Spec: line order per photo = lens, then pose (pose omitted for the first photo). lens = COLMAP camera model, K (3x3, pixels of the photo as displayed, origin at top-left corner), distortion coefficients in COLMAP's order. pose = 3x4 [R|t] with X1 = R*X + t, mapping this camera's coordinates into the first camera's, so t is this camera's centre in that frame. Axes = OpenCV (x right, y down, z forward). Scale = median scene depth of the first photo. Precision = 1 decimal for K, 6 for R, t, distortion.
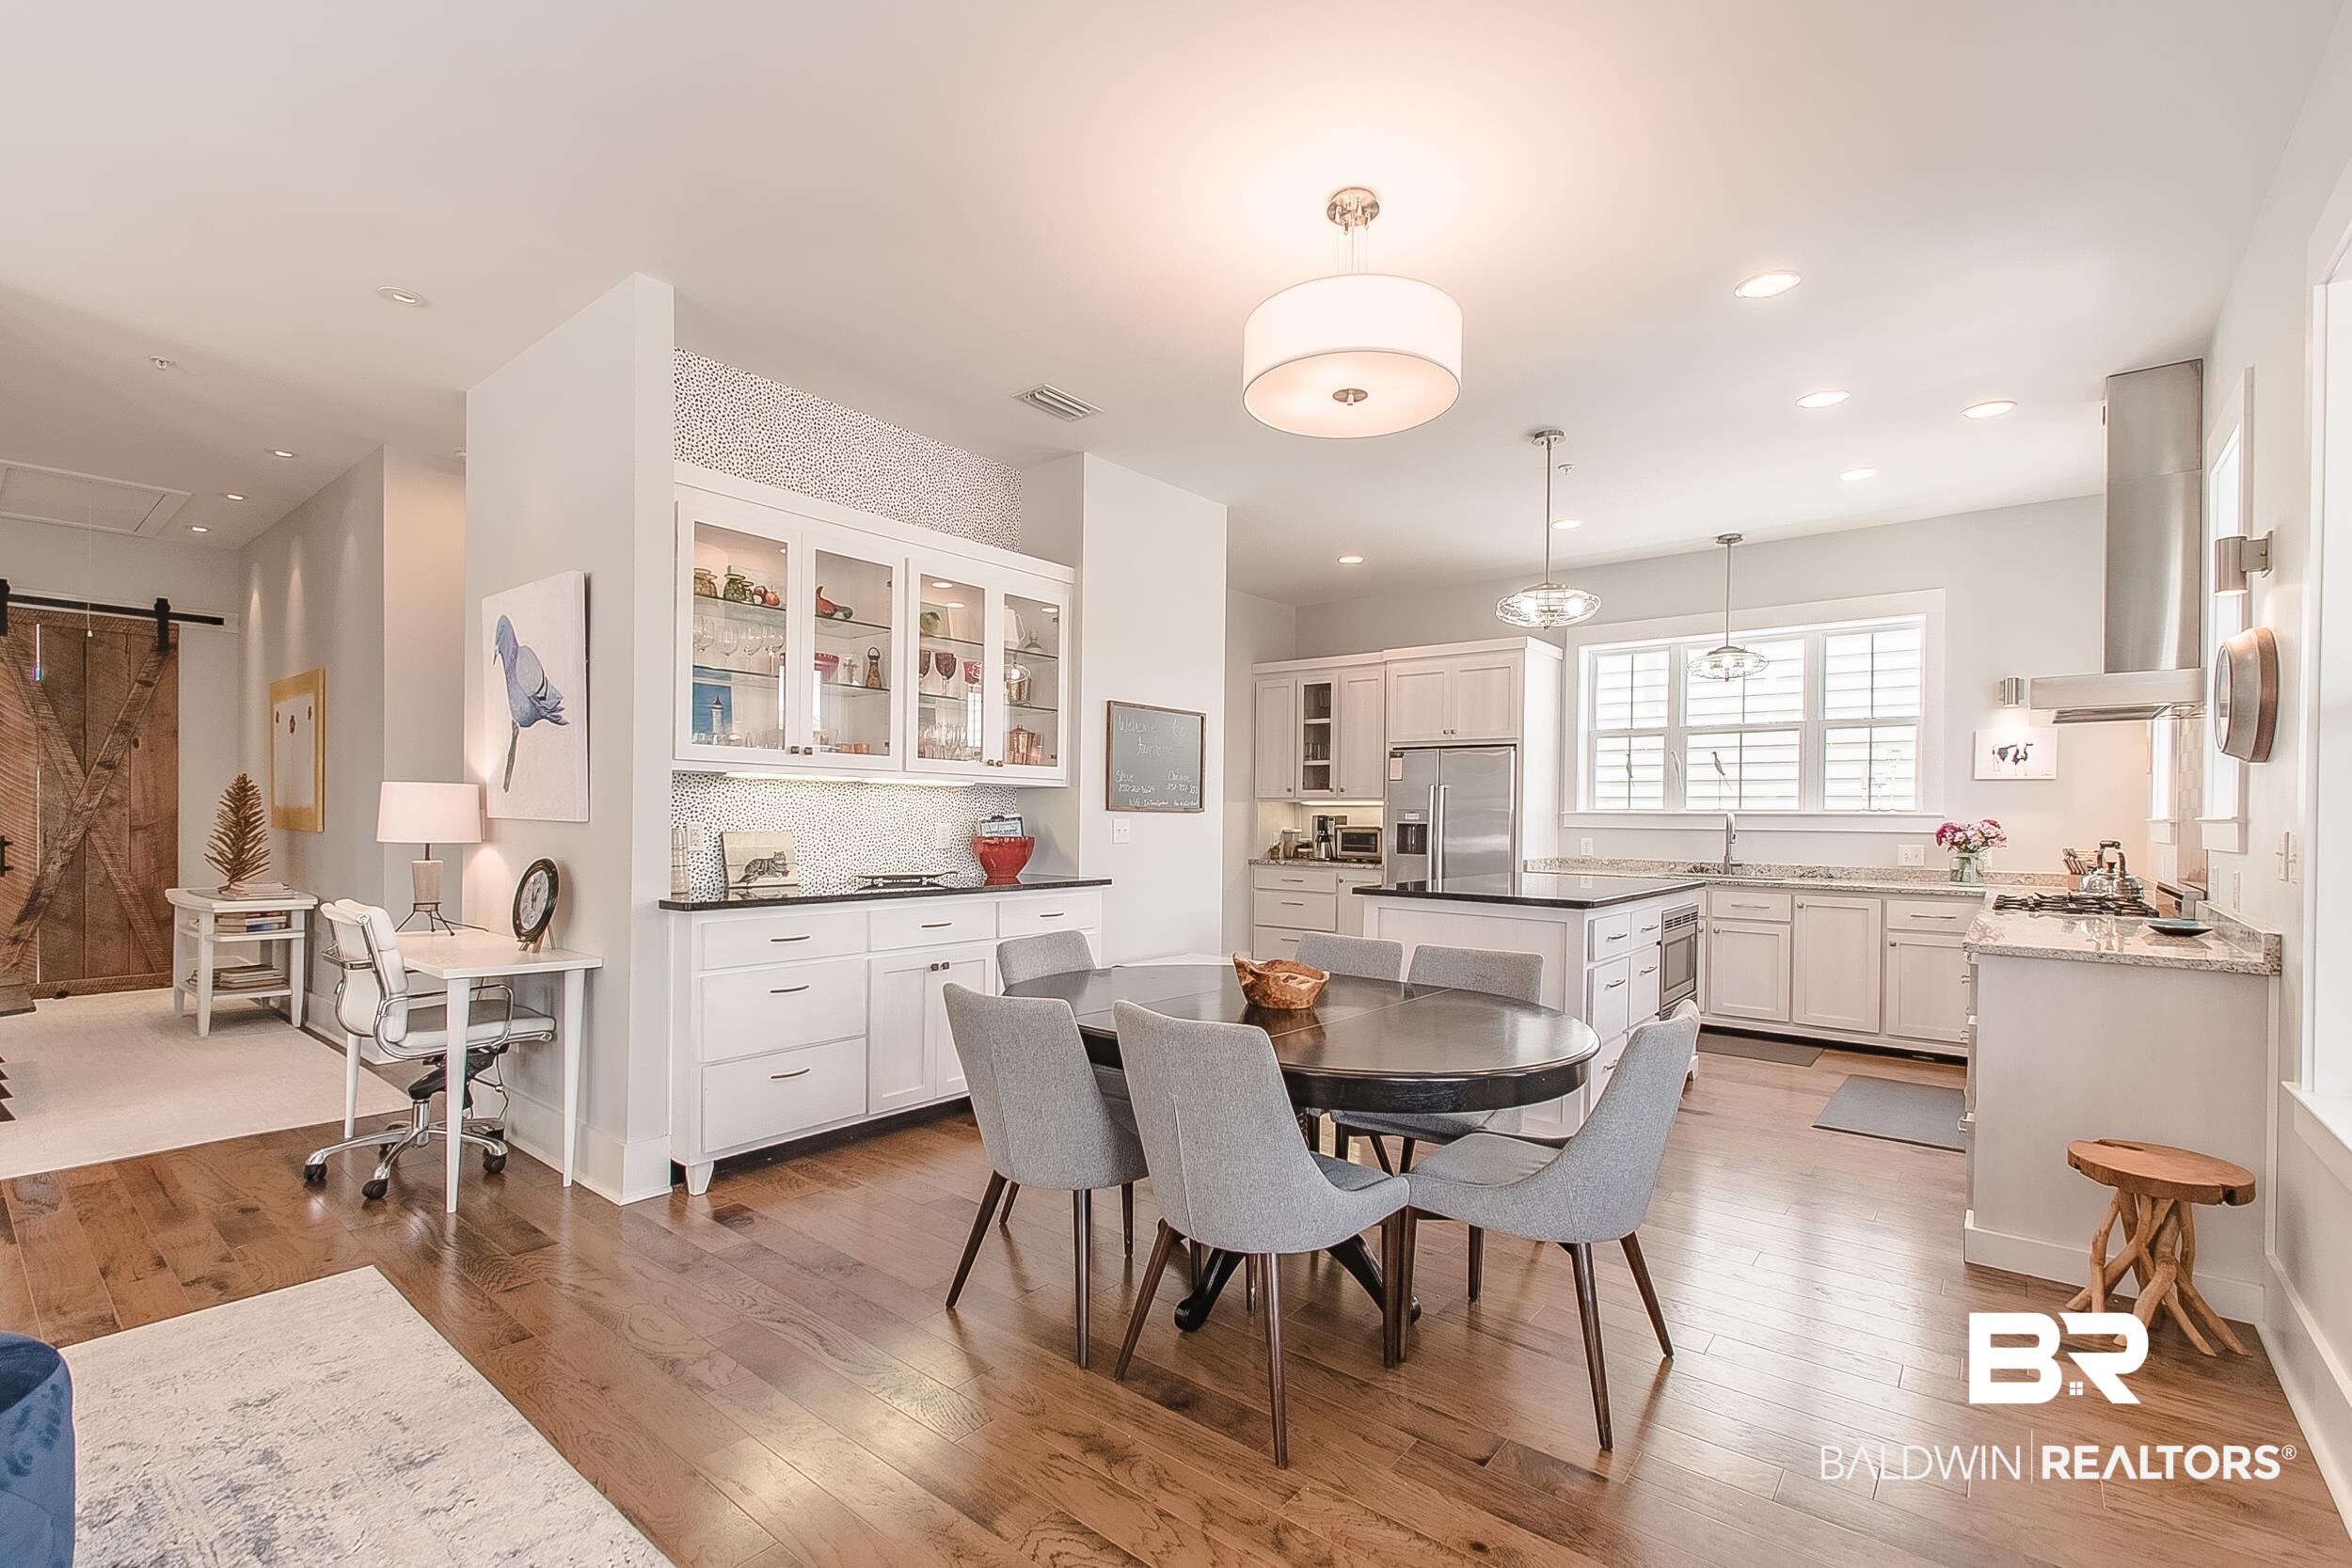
lens RADIAL K [[1037.2, 0, 1165.0], [0, 1037.2, 819.4], [0, 0, 1]] dist [0.002703, -0.001294]
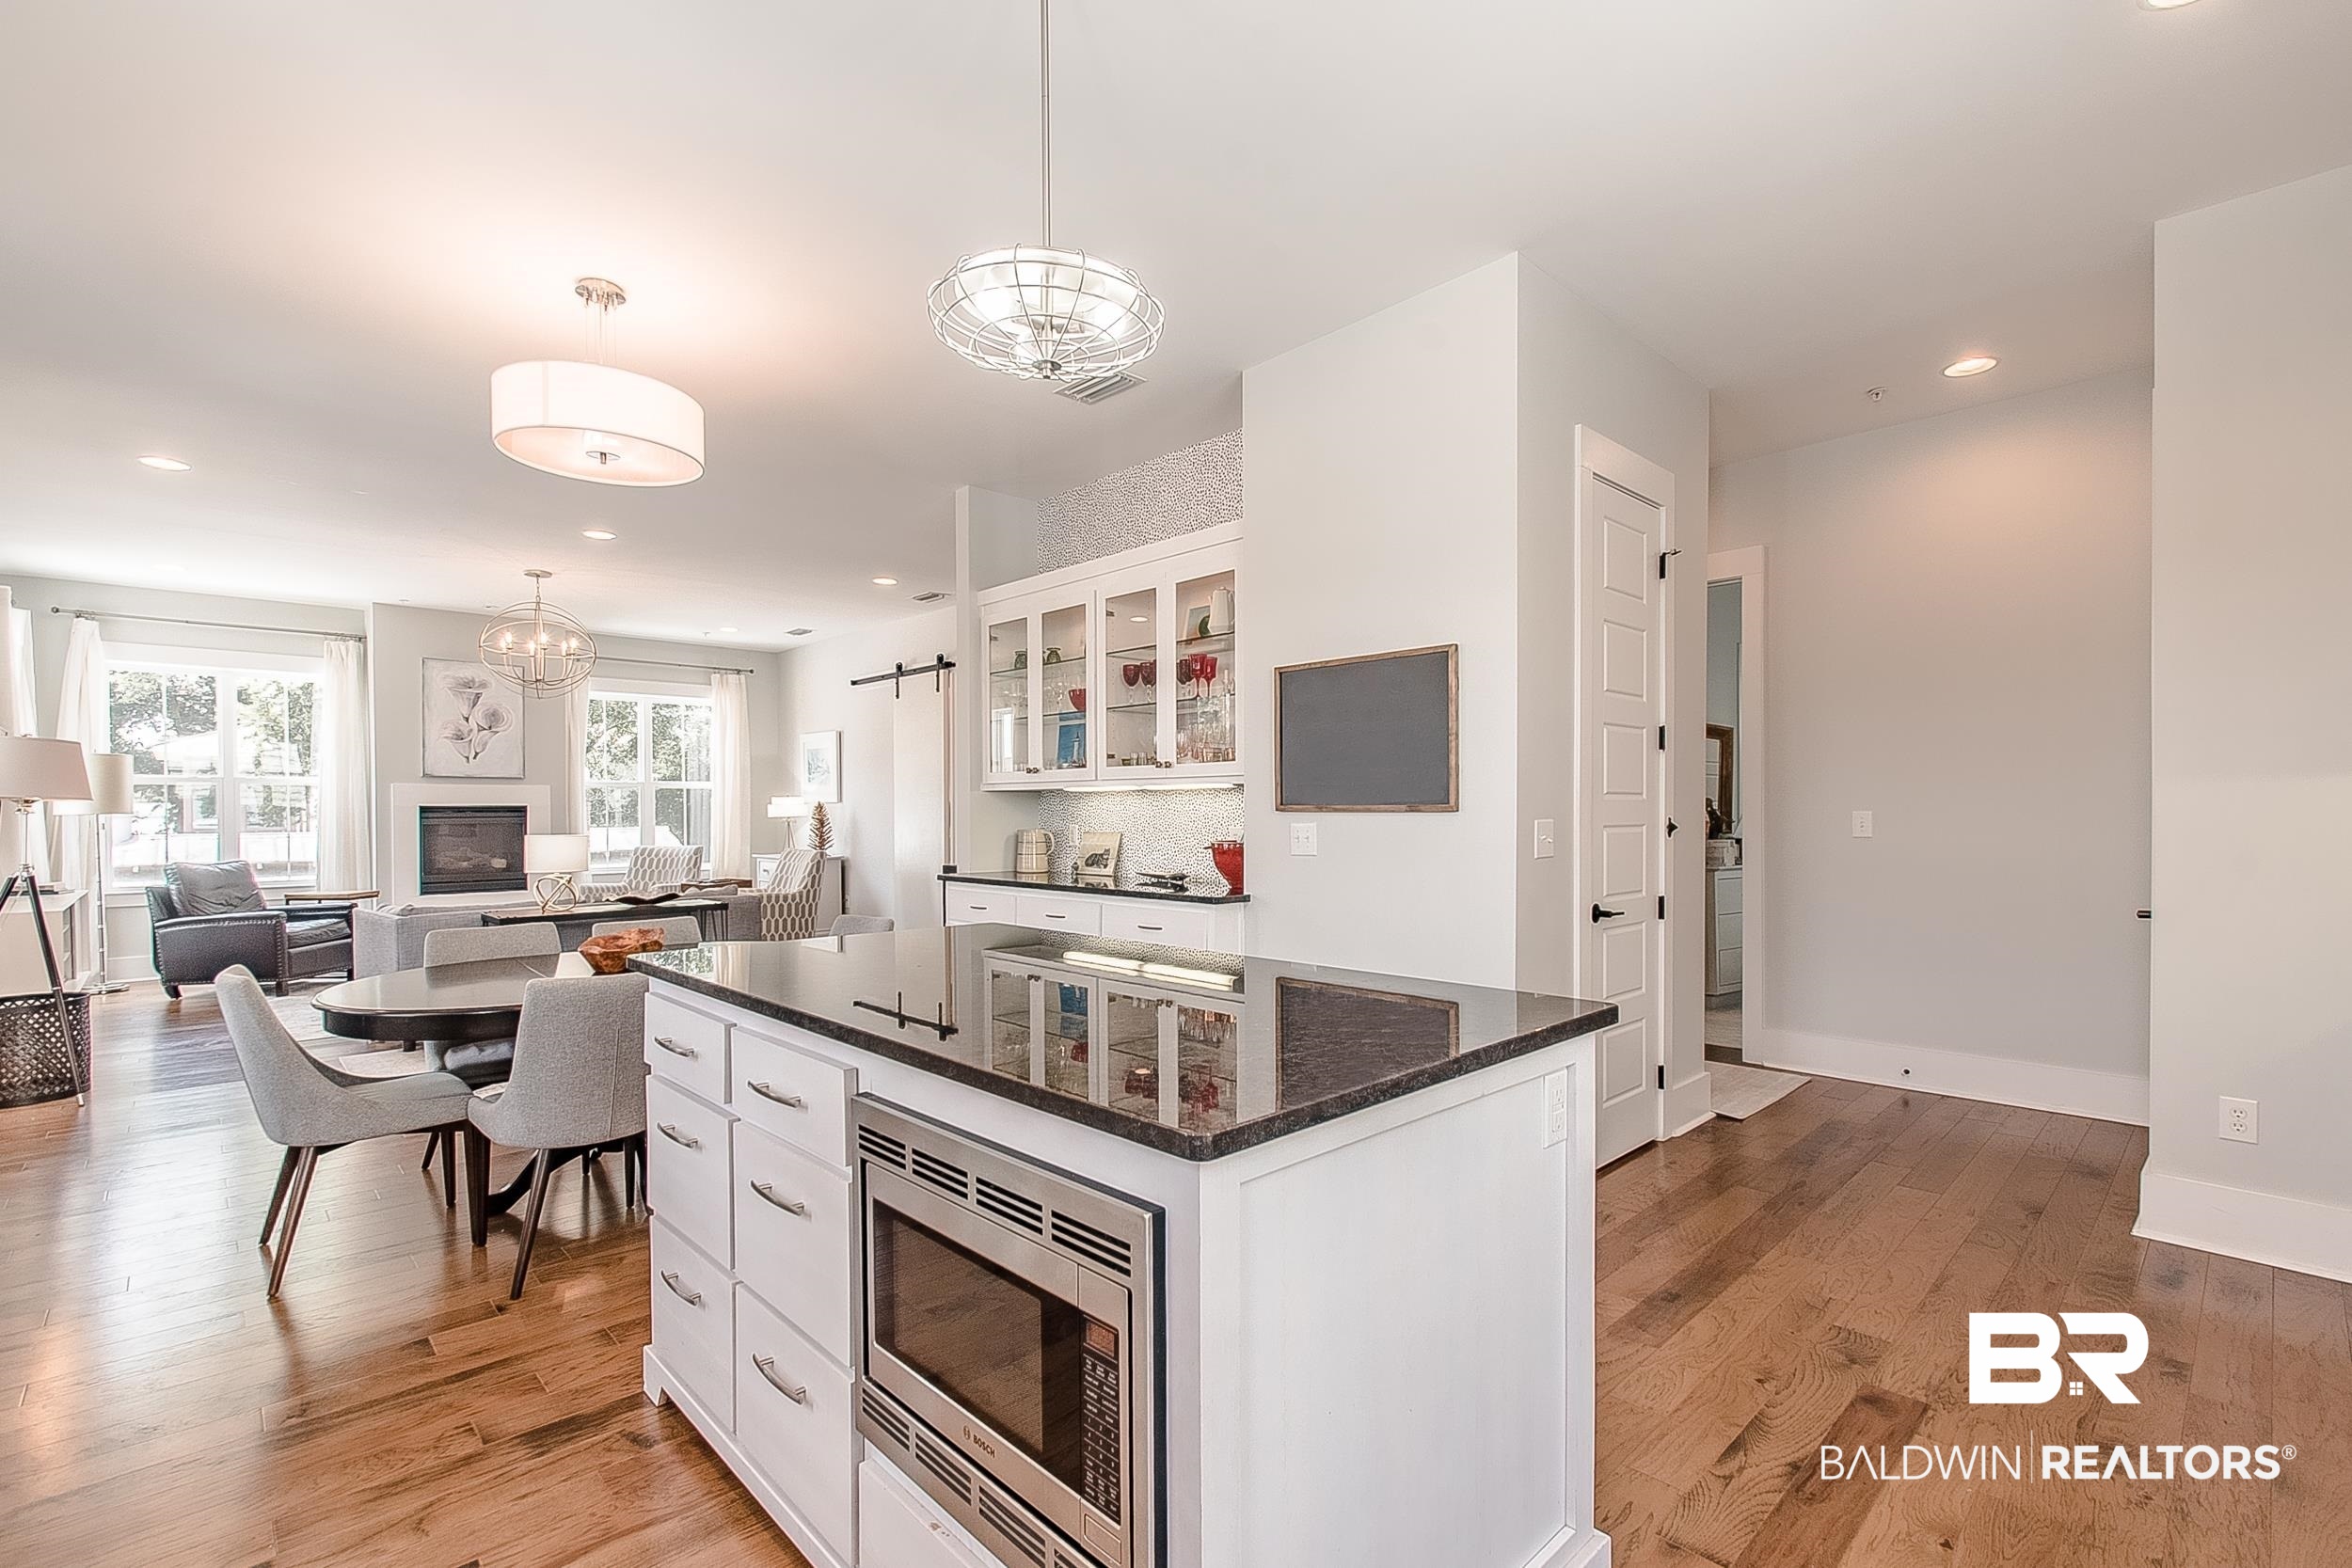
lens RADIAL K [[1046.5, 0, 1179.4], [0, 1046.5, 829.4], [0, 0, 1]] dist [-0.002669, -0.001168]
pose [[-0.118393, 0.007079, -0.992942, 0.593487], [-0.002258, 0.999970, 0.007398, -0.001240], [0.992964, 0.003118, -0.118374, 0.839765]]
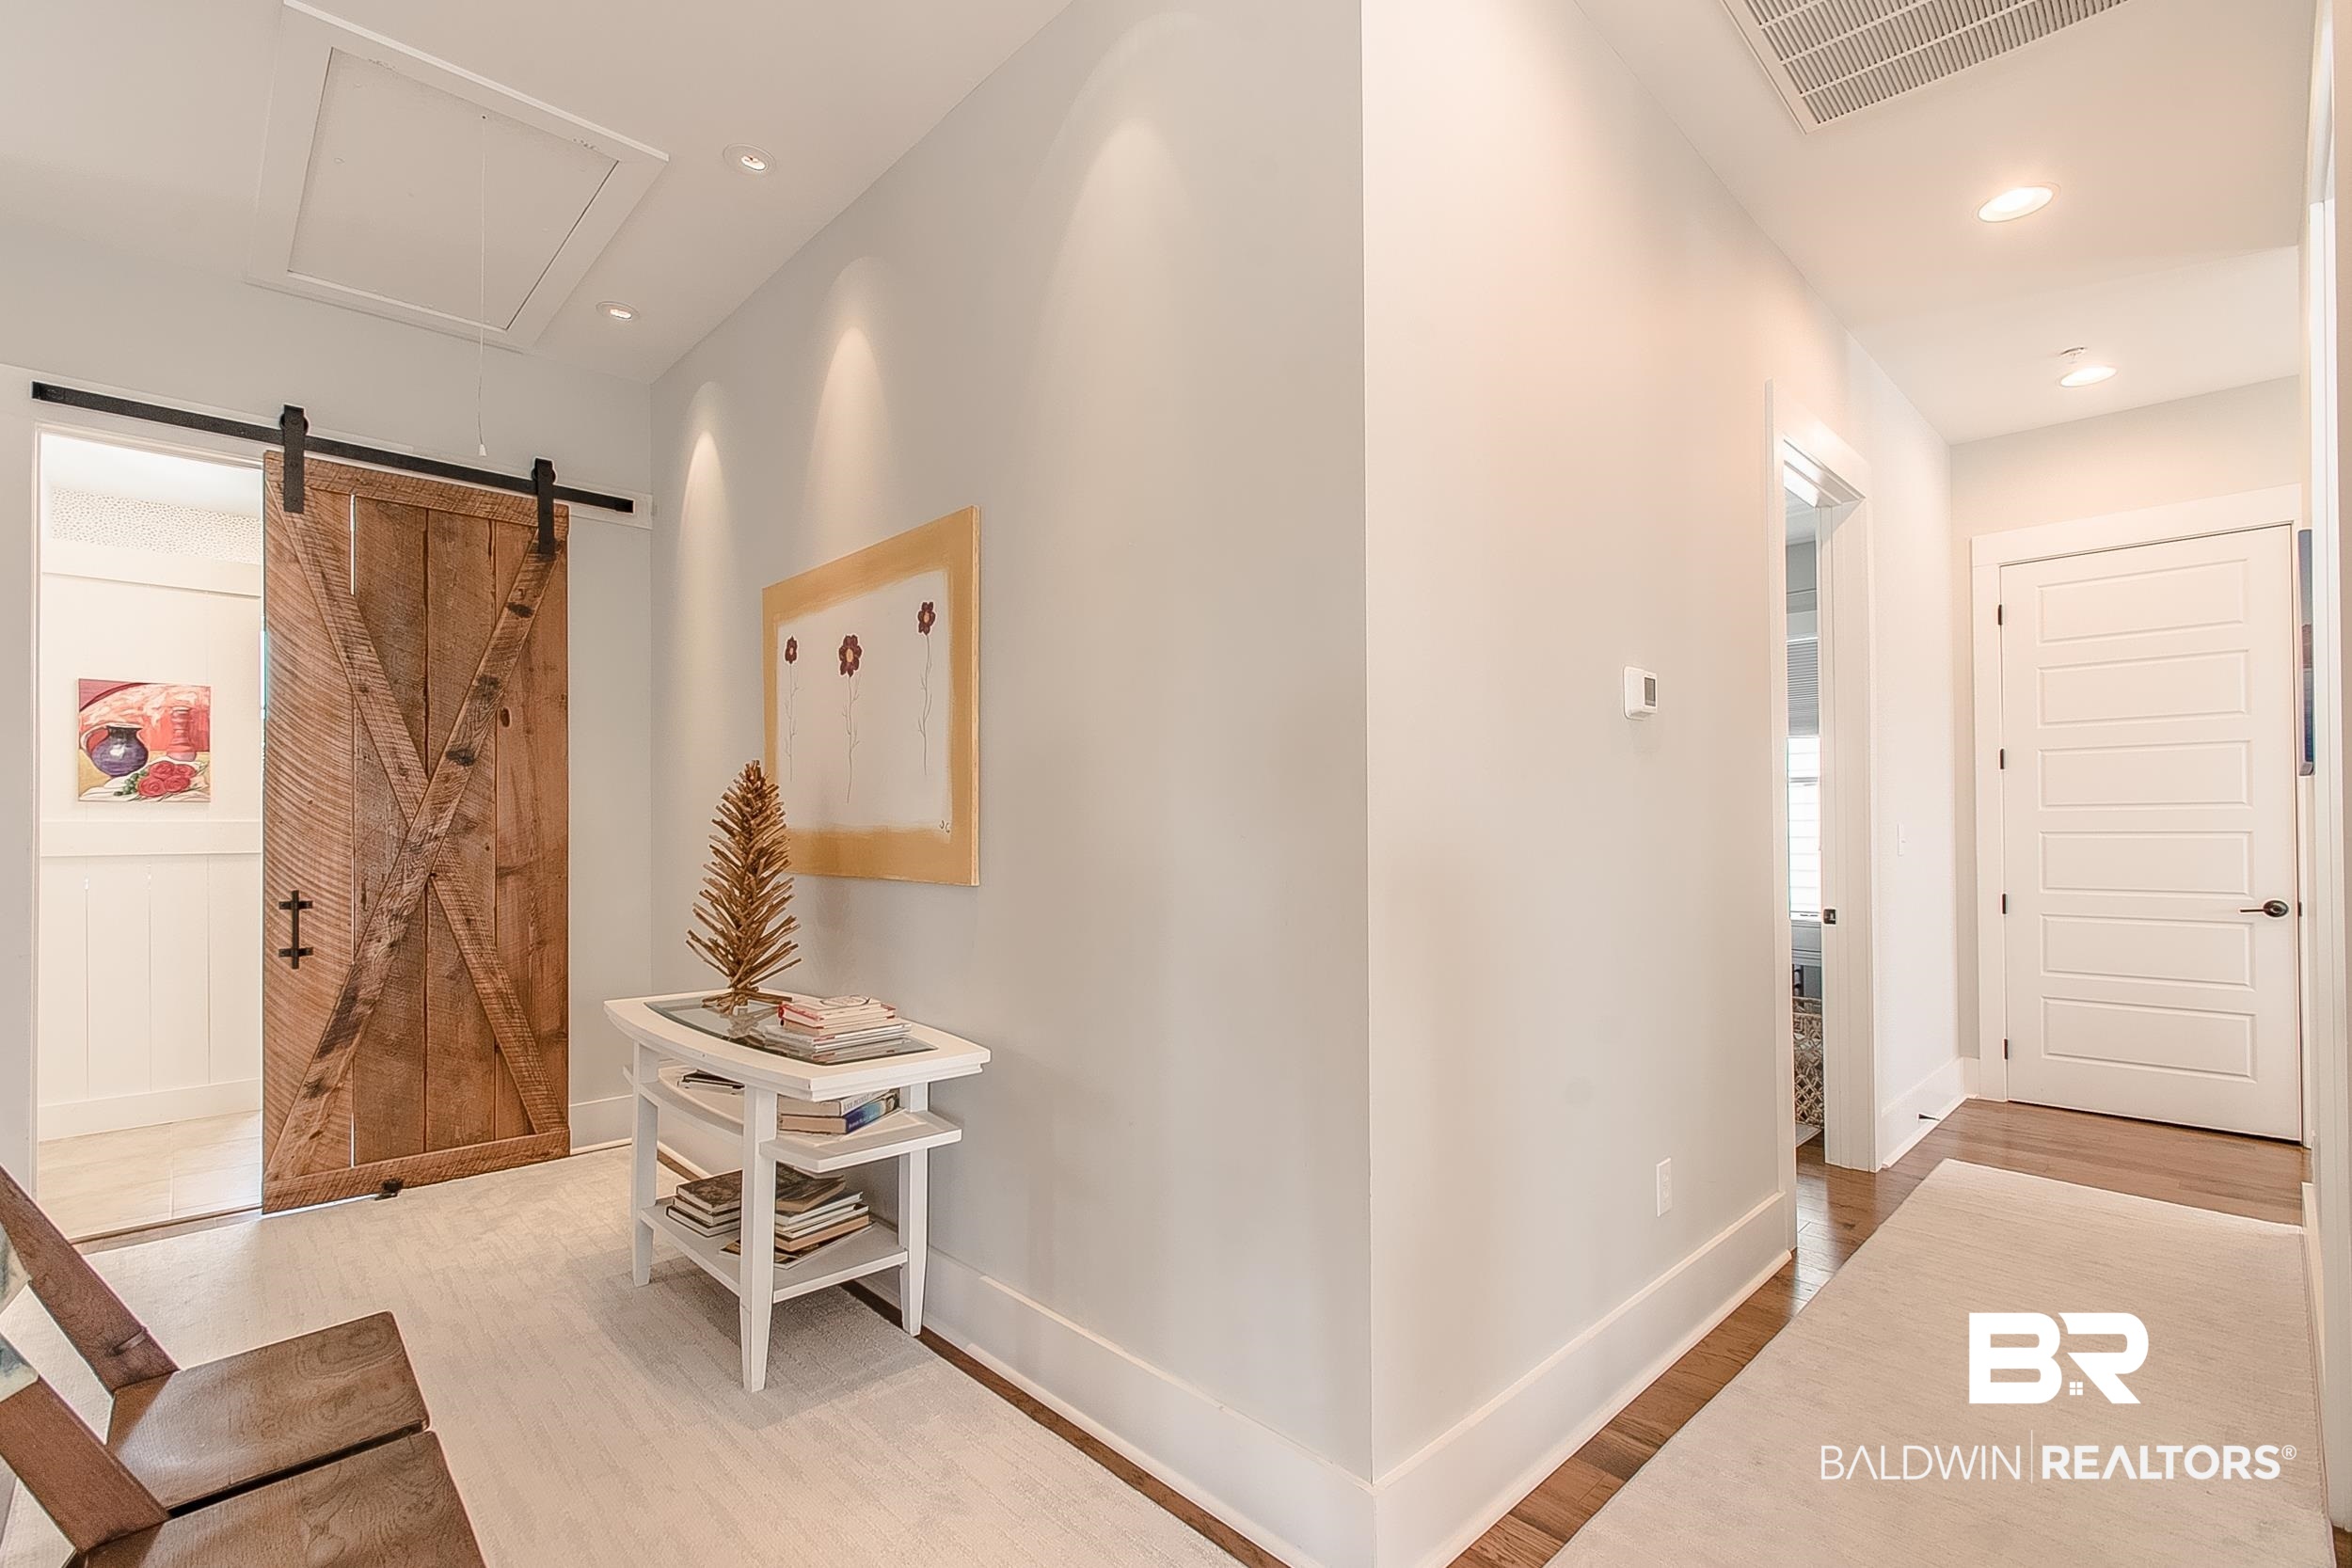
lens RADIAL K [[1041.1, 0, 1173.2], [0, 1041.1, 820.6], [0, 0, 1]] dist [0.000610, -0.000598]
pose [[0.993069, -0.013305, -0.116775, -0.628036], [0.011554, 0.999811, -0.015654, -0.006509], [0.116962, 0.014196, 0.993035, 0.538771]]
